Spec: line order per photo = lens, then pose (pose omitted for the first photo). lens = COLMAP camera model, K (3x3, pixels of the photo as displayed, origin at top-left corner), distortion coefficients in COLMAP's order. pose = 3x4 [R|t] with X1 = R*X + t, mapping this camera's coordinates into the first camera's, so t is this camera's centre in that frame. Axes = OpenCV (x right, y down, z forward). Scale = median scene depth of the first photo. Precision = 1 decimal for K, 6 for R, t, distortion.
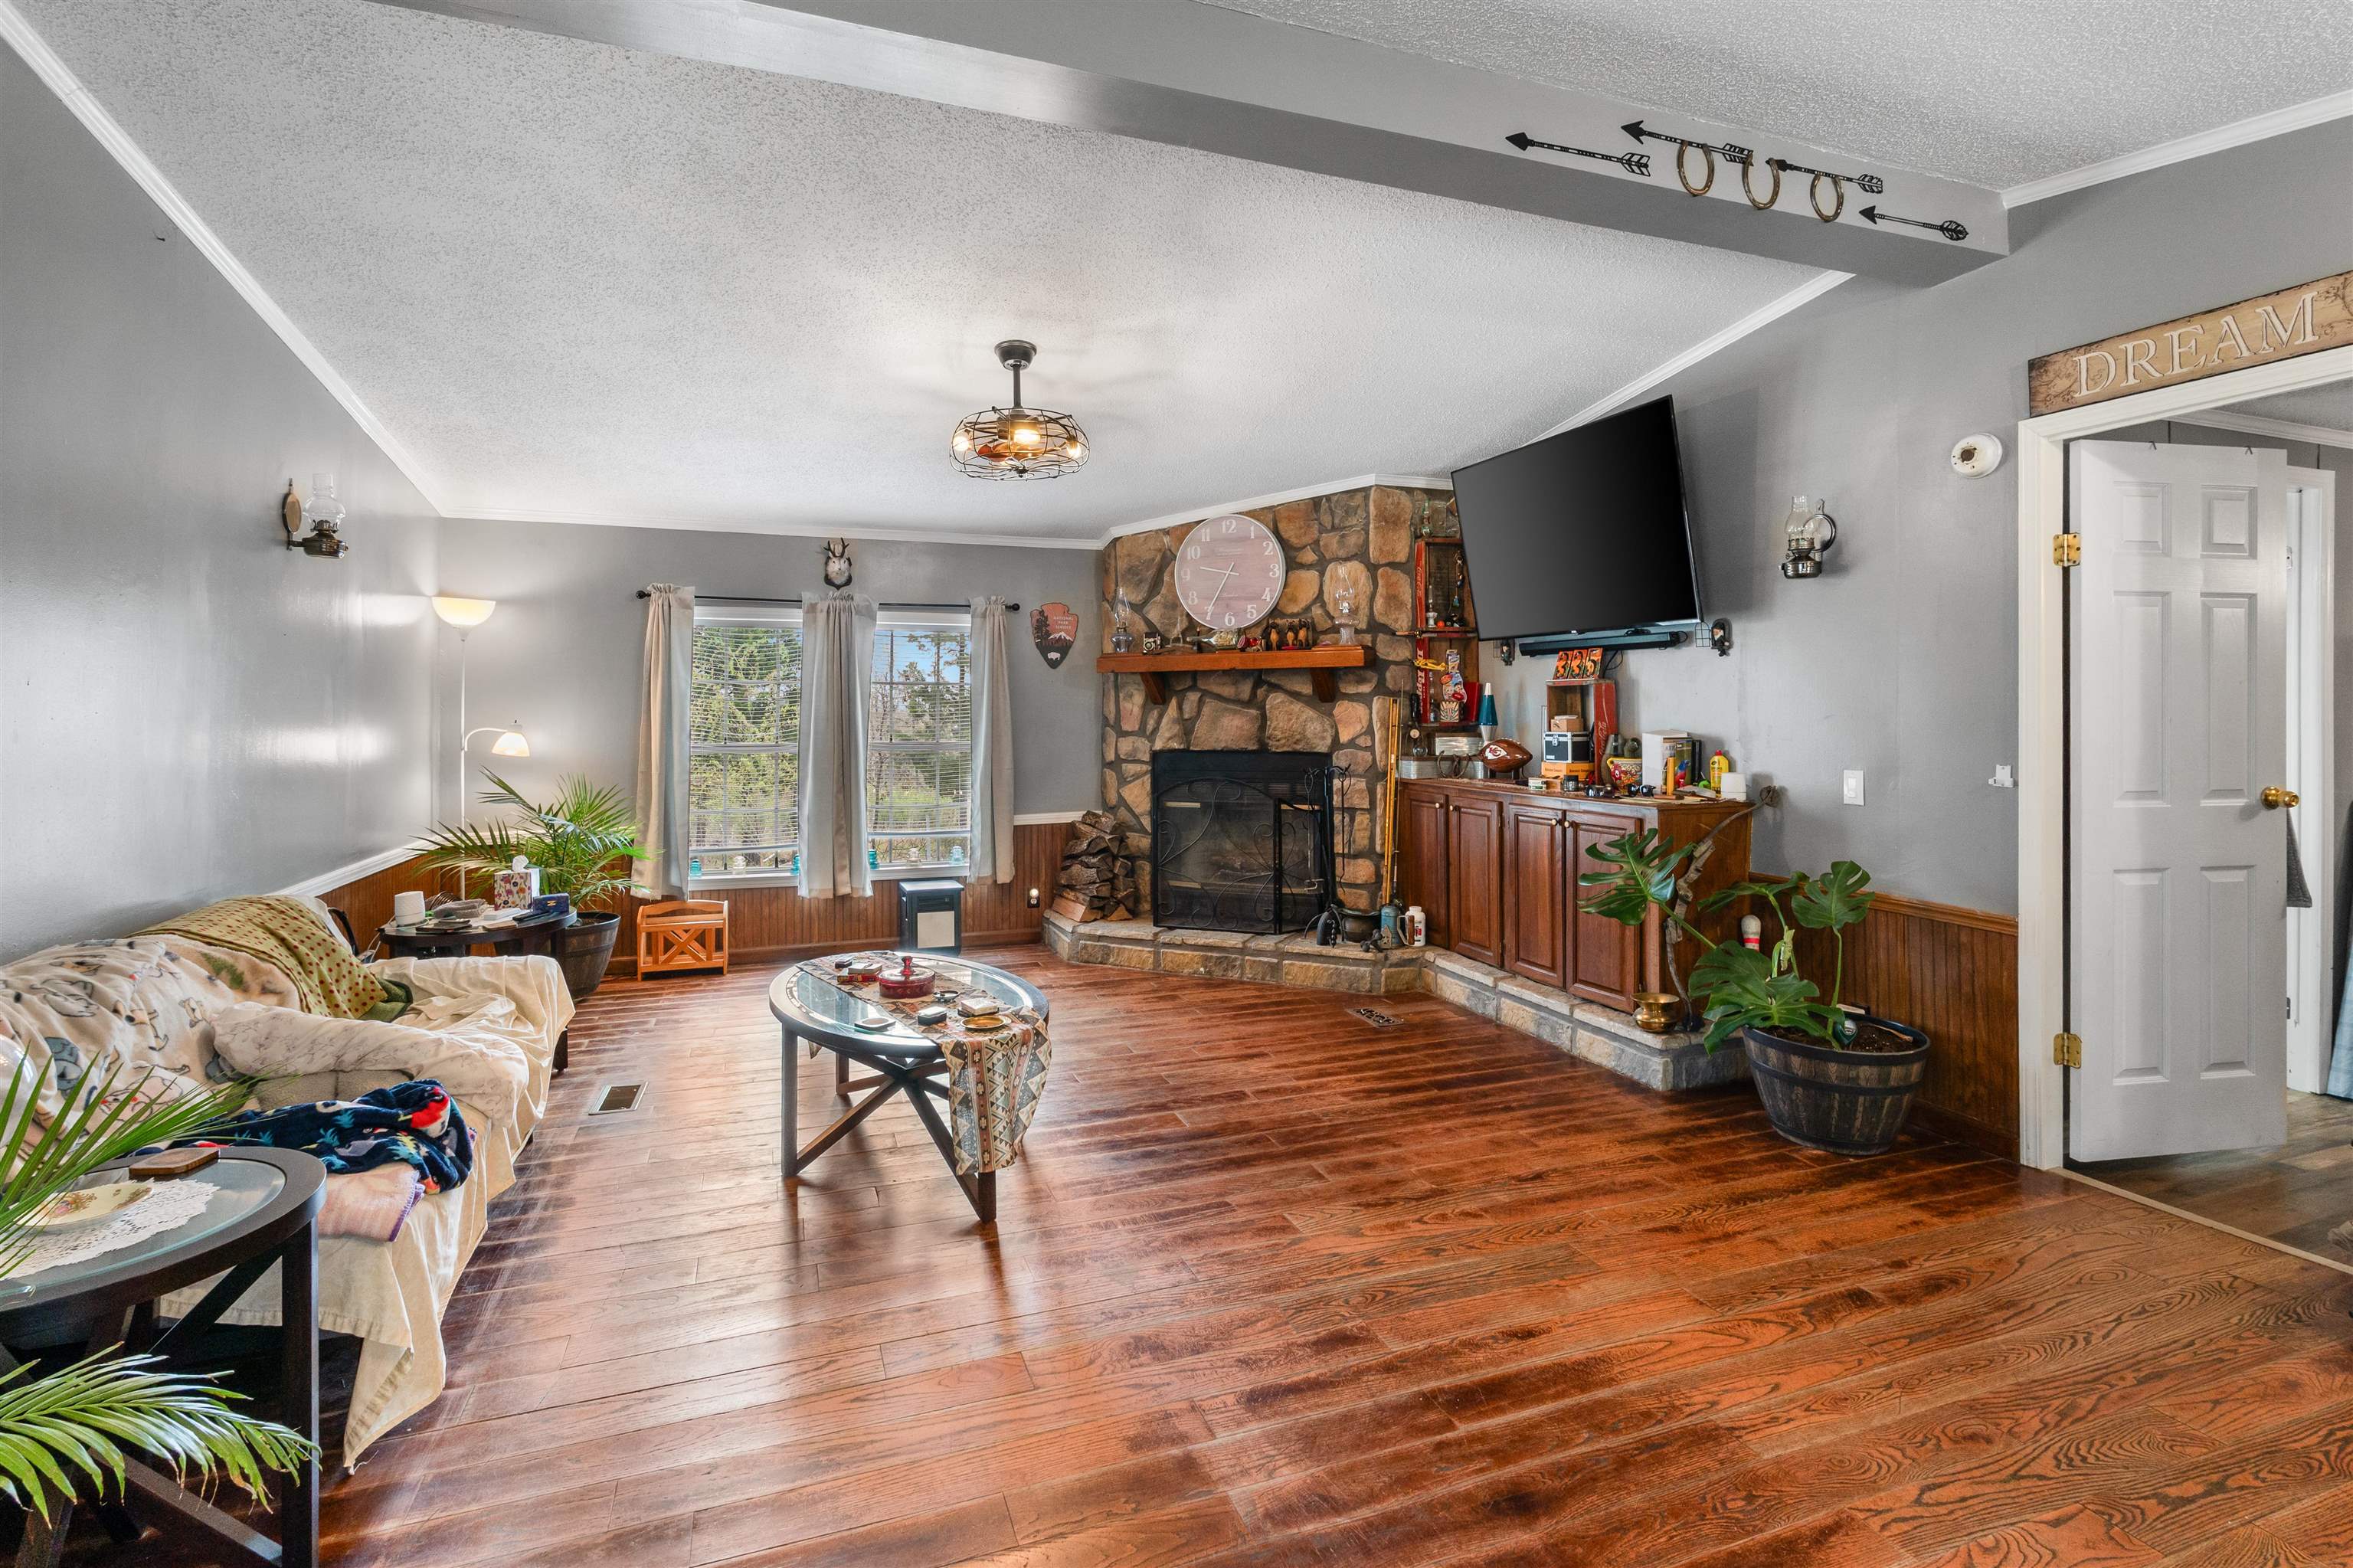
lens RADIAL K [[1102.3, 0, 1175.5], [0, 1102.3, 716.8], [0, 0, 1]] dist [-0.009515, 0.001678]
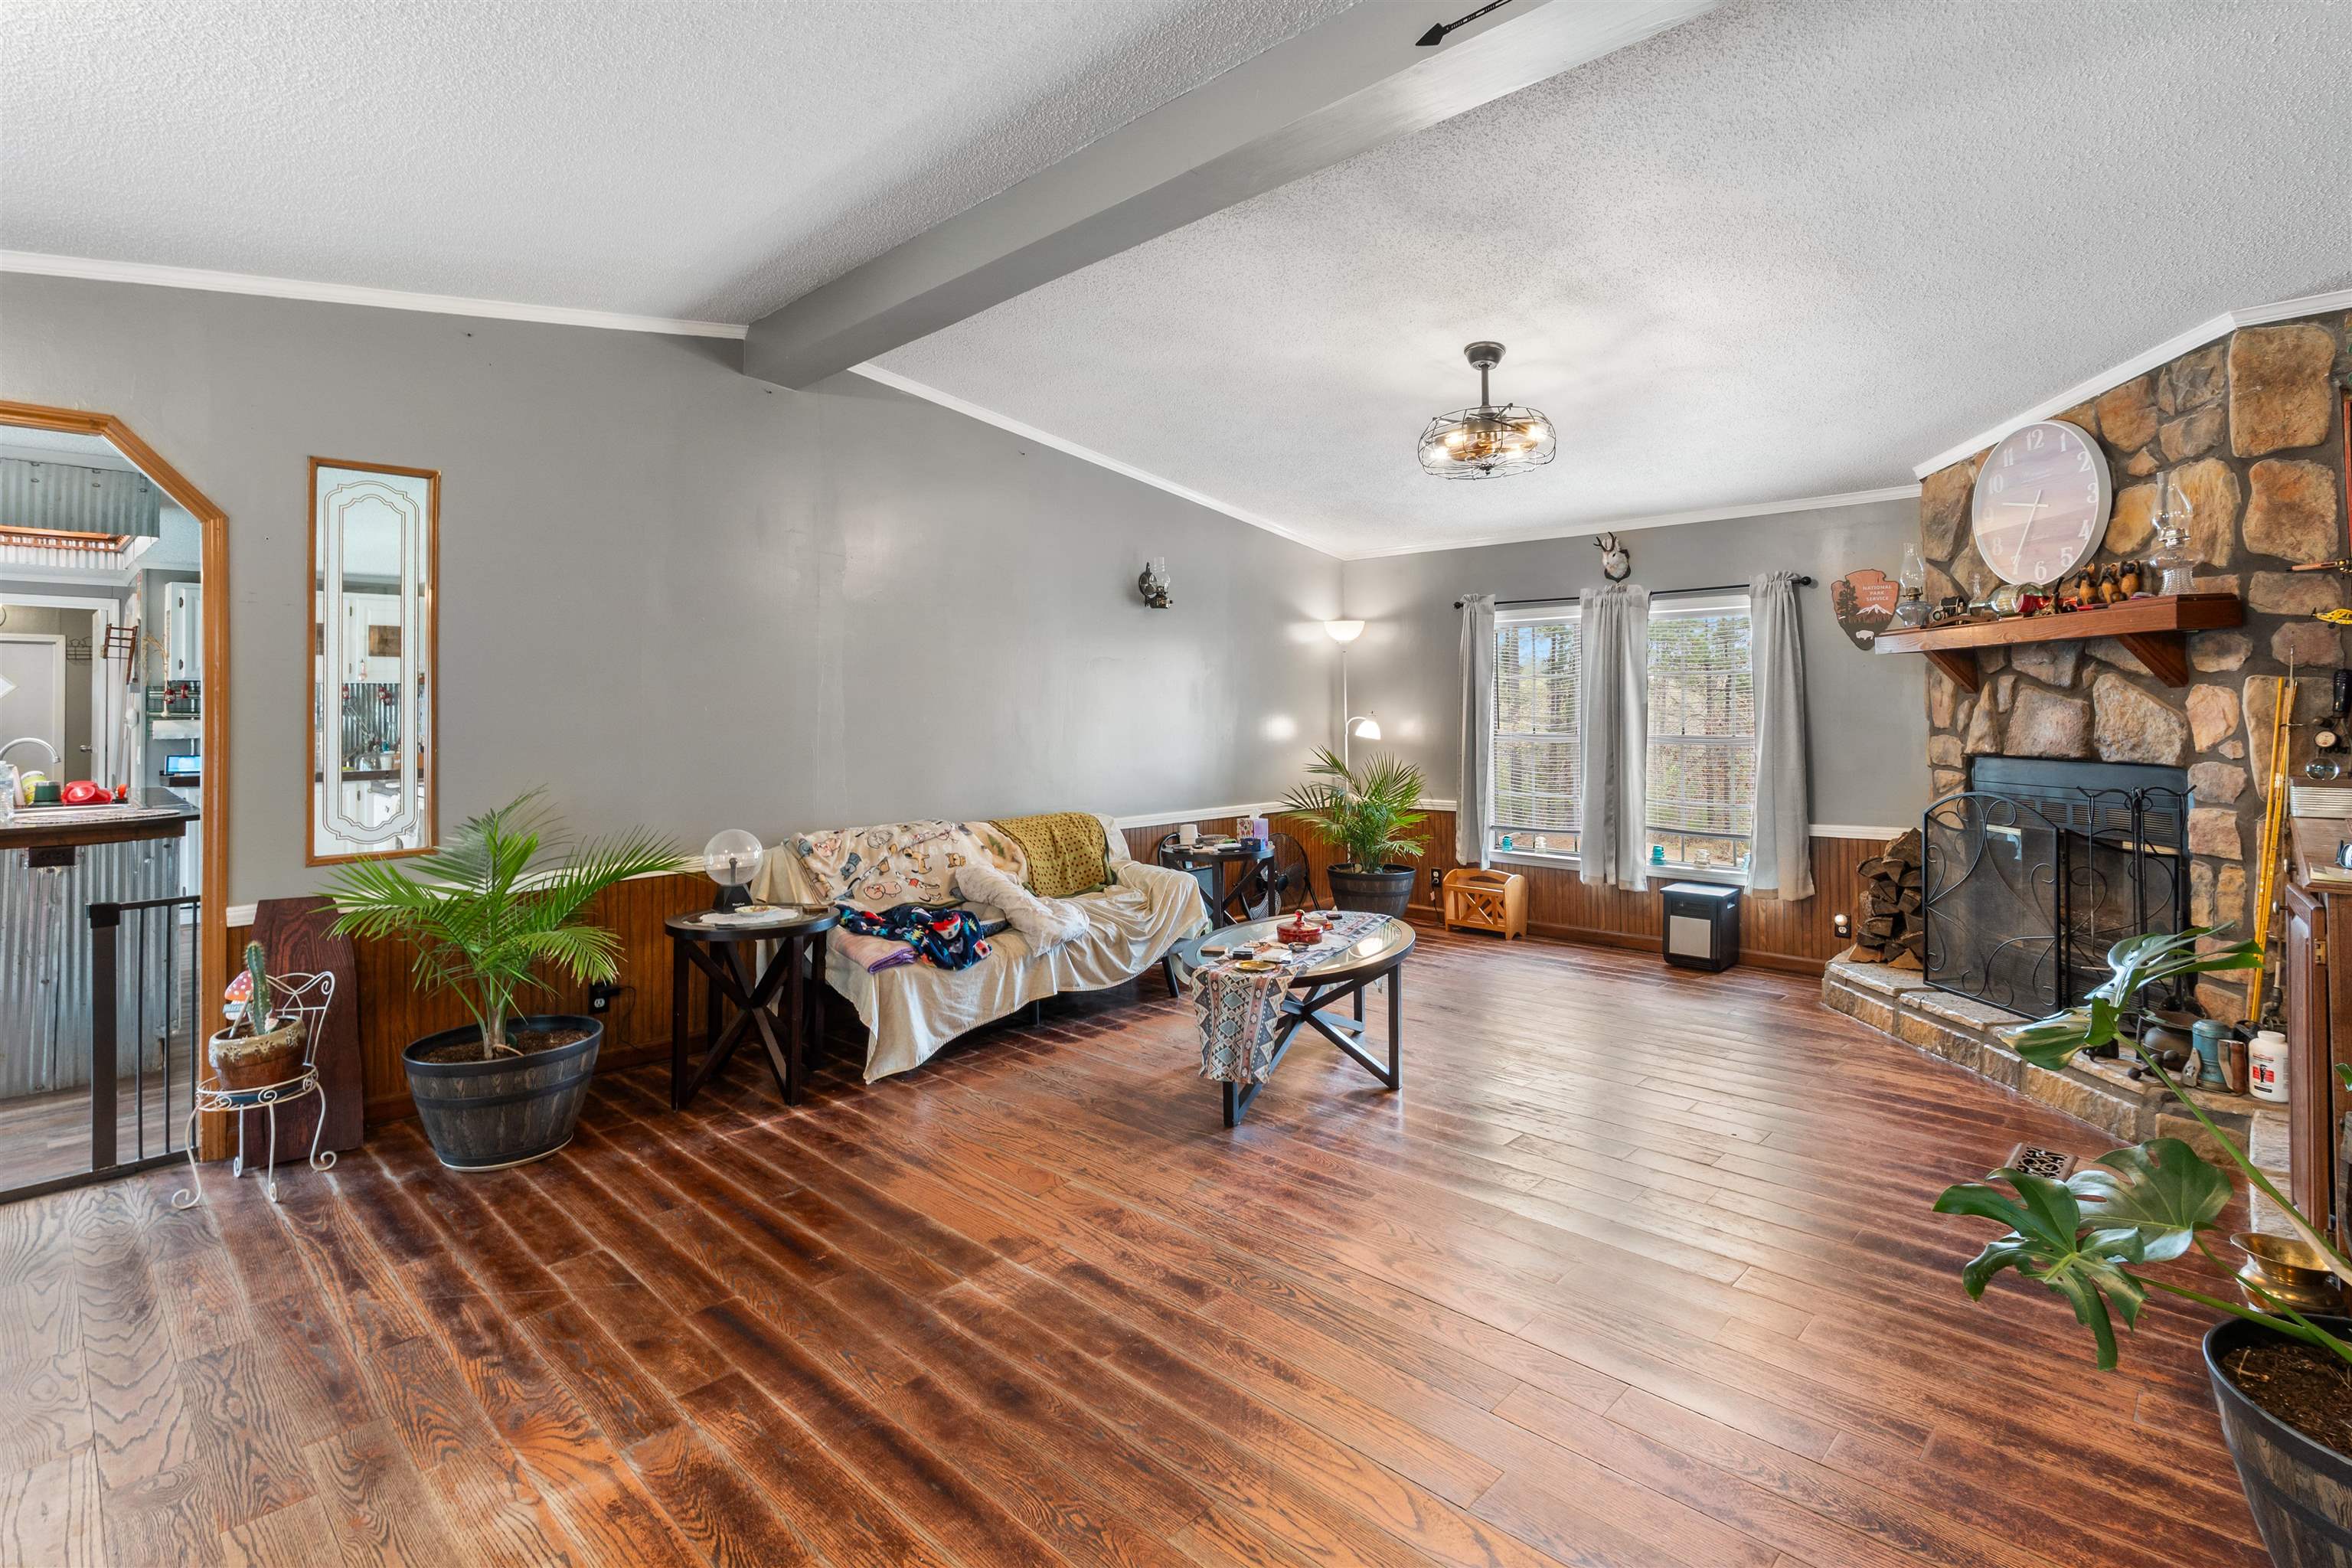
lens RADIAL K [[1101.8, 0, 1170.8], [0, 1101.8, 701.0], [0, 0, 1]] dist [-0.009515, 0.001678]
pose [[0.447769, -0.005686, -0.894131, 0.443805], [0.000368, 0.999981, -0.006175, -0.001277], [0.894149, 0.002436, 0.447763, 0.197679]]
